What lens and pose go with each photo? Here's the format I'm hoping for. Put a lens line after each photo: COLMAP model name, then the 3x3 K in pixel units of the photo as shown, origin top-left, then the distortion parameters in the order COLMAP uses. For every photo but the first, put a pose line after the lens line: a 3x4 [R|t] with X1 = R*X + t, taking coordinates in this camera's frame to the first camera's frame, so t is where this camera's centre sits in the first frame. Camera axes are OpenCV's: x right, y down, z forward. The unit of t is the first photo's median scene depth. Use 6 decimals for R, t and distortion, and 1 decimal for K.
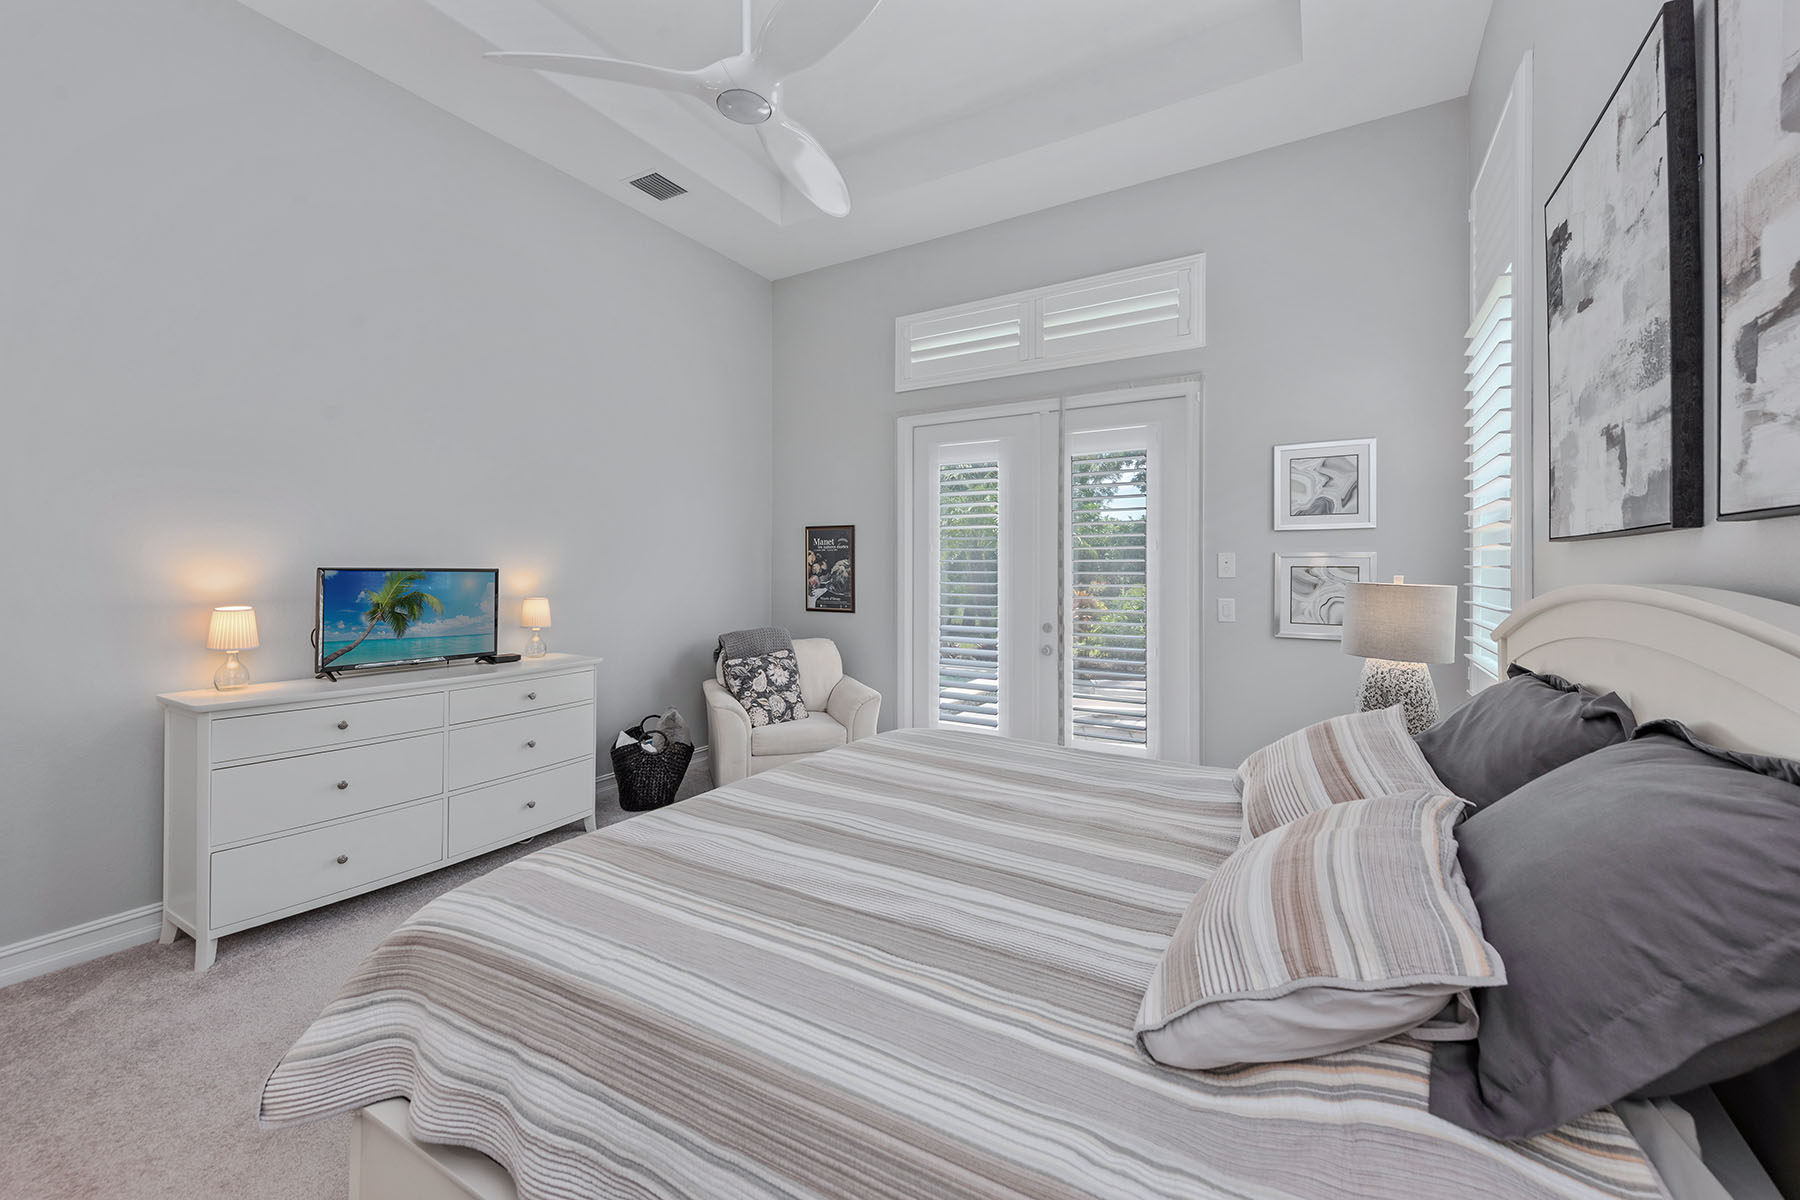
lens RADIAL K [[710.4, 0, 901.8], [0, 710.4, 588.5], [0, 0, 1]] dist [0.001374, -0.000363]
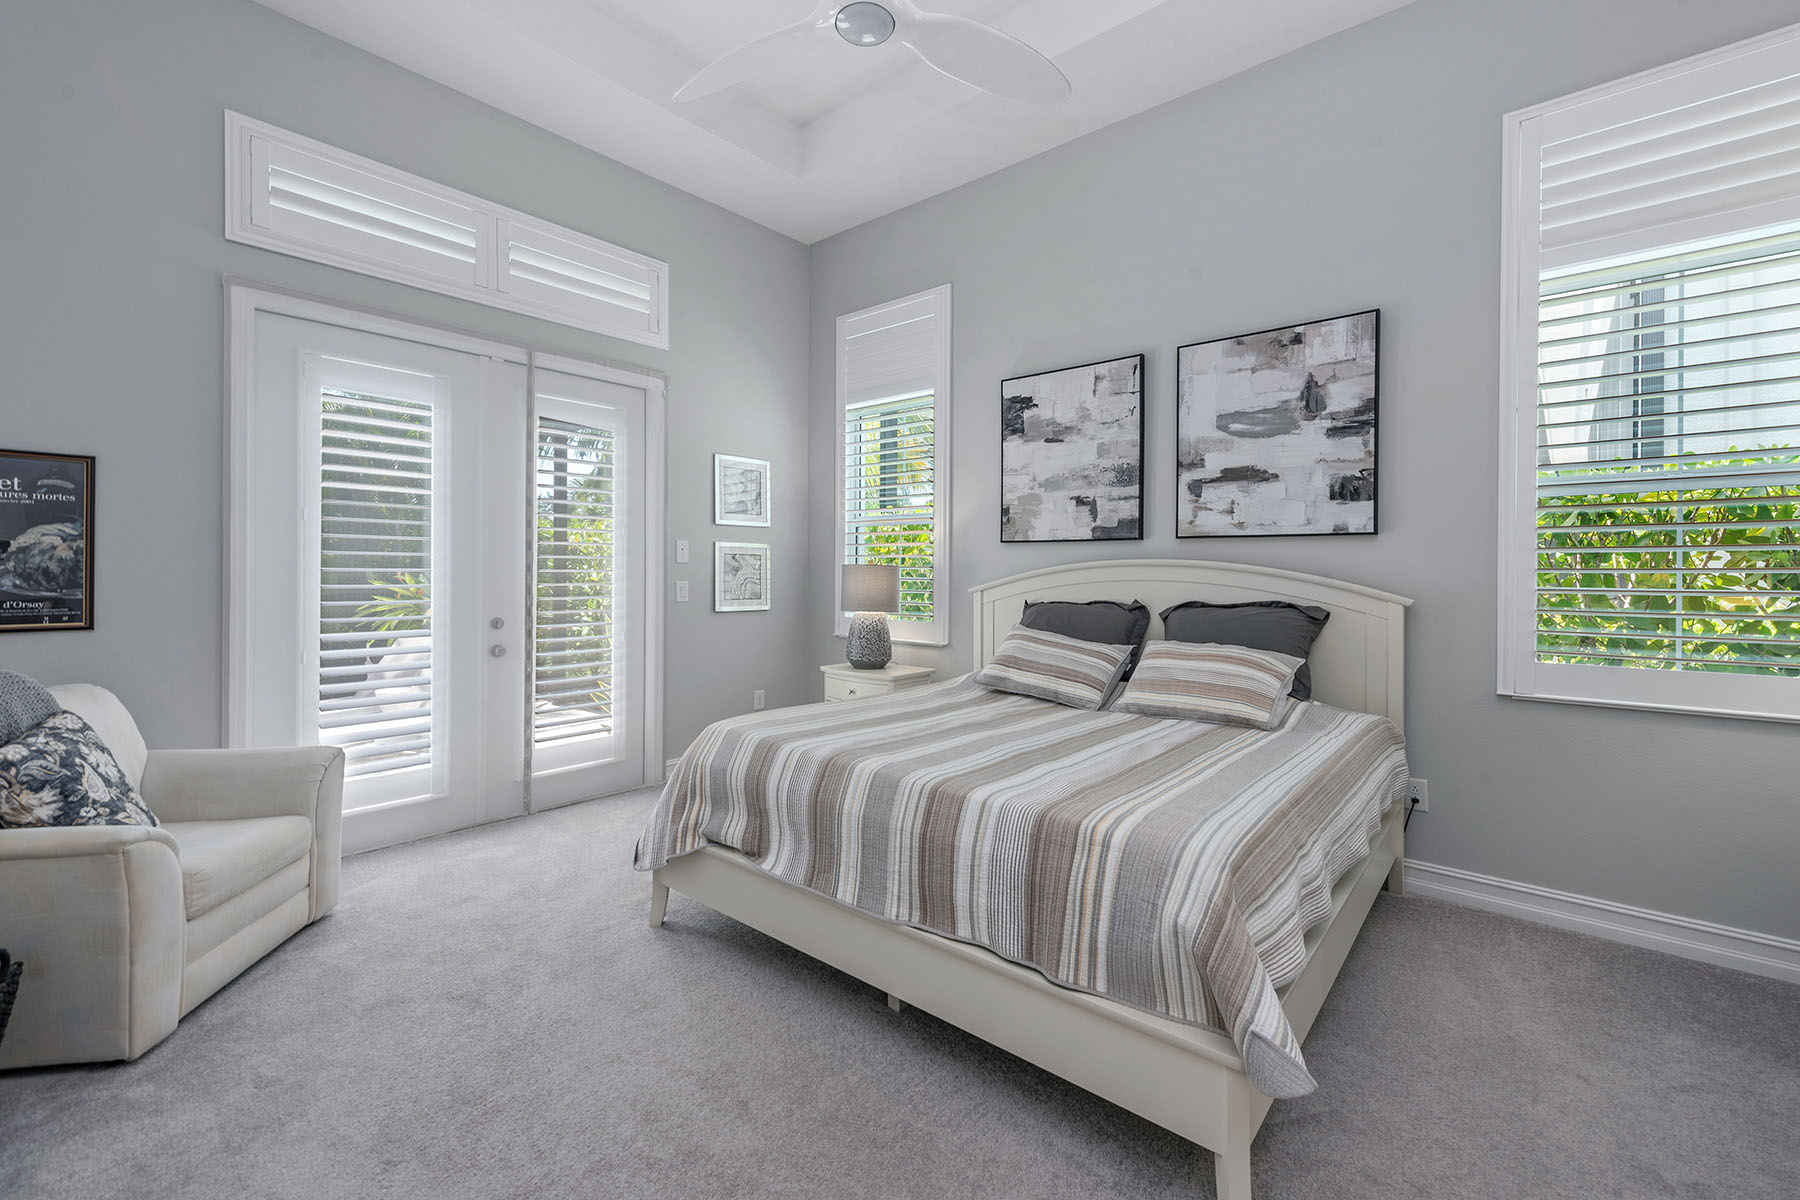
lens RADIAL K [[751.3, 0, 912.3], [0, 751.3, 576.5], [0, 0, 1]] dist [0.020665, -0.009487]
pose [[0.177356, -0.008763, 0.984108, -0.586803], [0.022398, 0.999737, 0.004866, 0.007807], [-0.983892, 0.021179, 0.177505, 0.392782]]
